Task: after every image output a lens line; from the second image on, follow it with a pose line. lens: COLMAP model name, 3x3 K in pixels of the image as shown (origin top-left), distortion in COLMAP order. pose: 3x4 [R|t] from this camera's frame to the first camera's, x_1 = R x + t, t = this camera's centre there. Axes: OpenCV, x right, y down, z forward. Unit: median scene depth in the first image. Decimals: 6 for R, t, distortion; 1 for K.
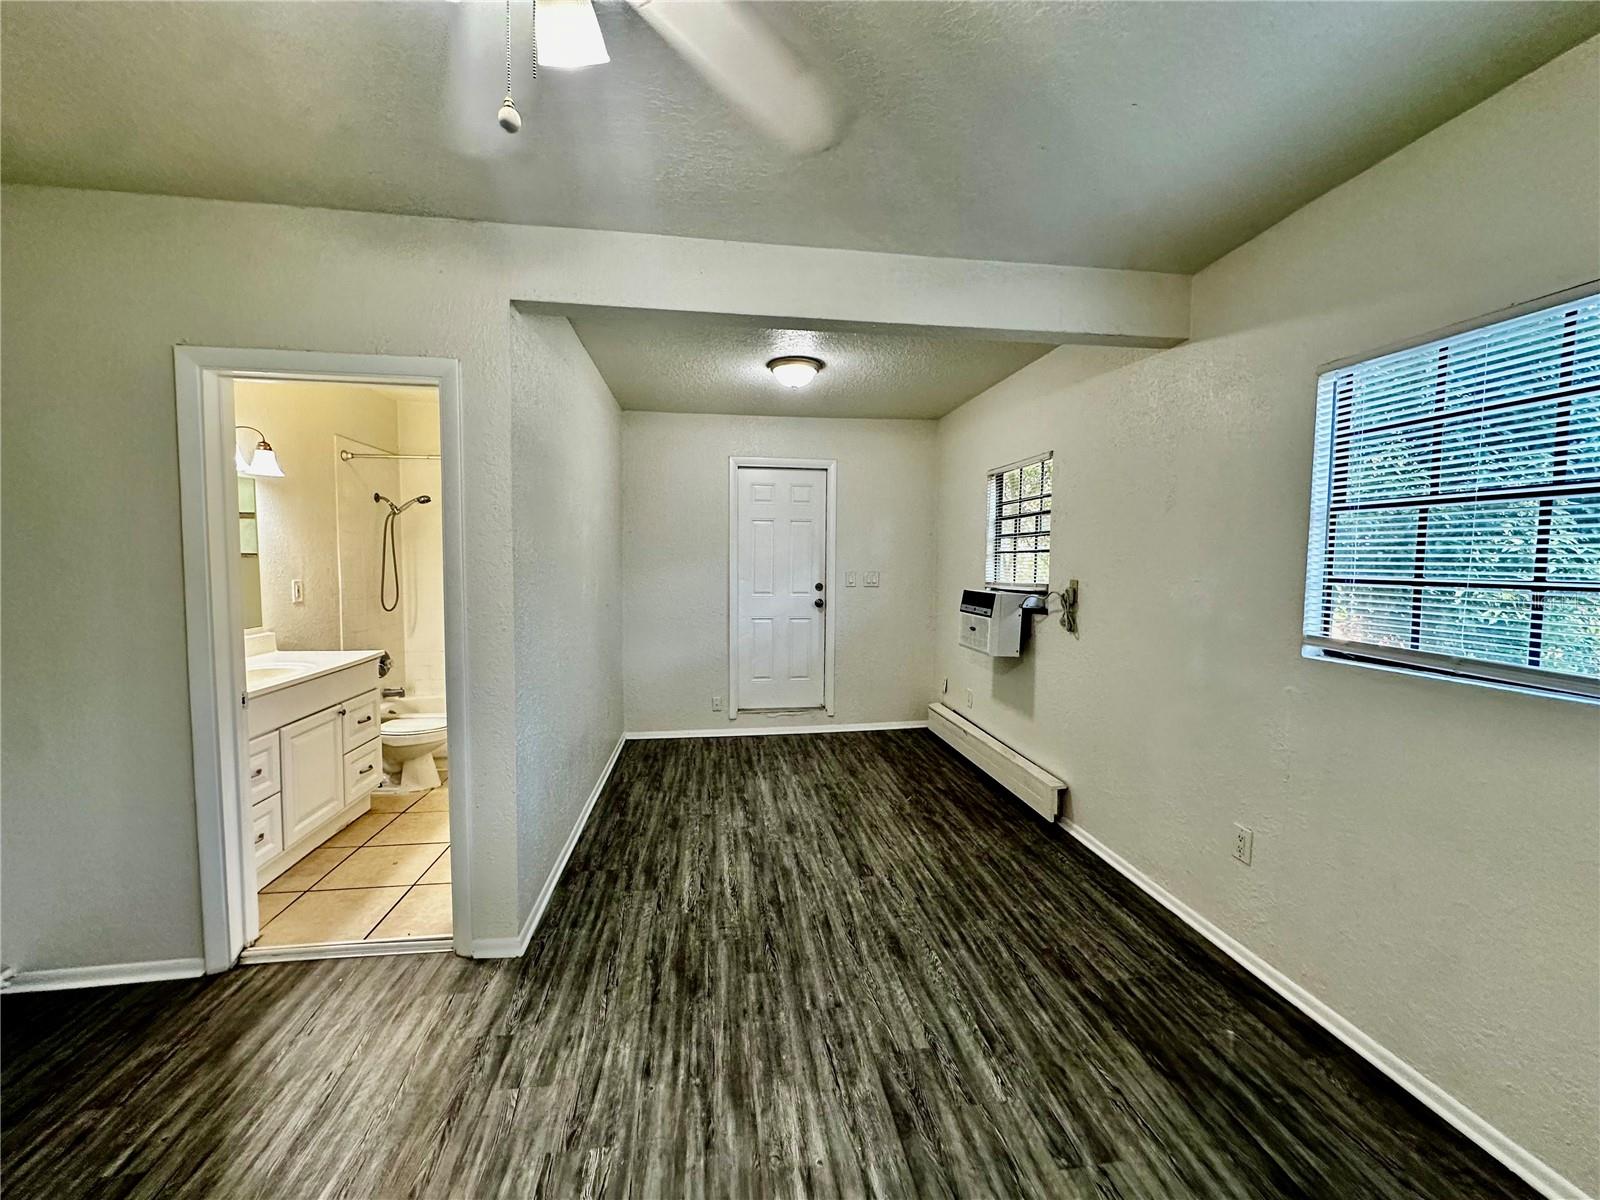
lens RADIAL K [[638.0, 0, 798.5], [0, 638.0, 594.6], [0, 0, 1]] dist [-0.003199, 0.000410]
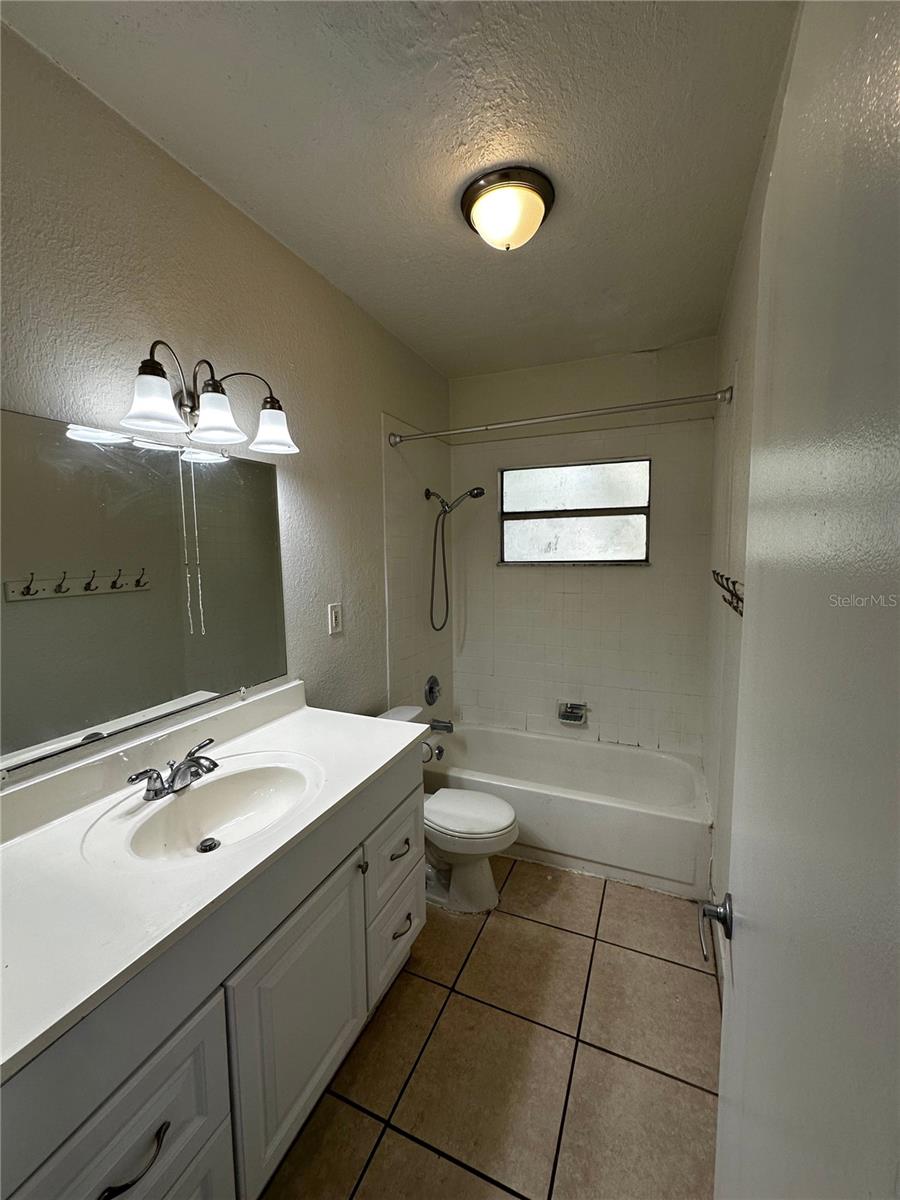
lens RADIAL K [[478.5, 0, 448.0], [0, 478.5, 598.4], [0, 0, 1]] dist [-0.003199, 0.000410]
pose [[0.850478, 0.036407, -0.524749, -0.376499], [-0.012221, 0.998700, 0.049482, -0.058157], [0.525868, -0.035671, 0.849818, 0.587910]]
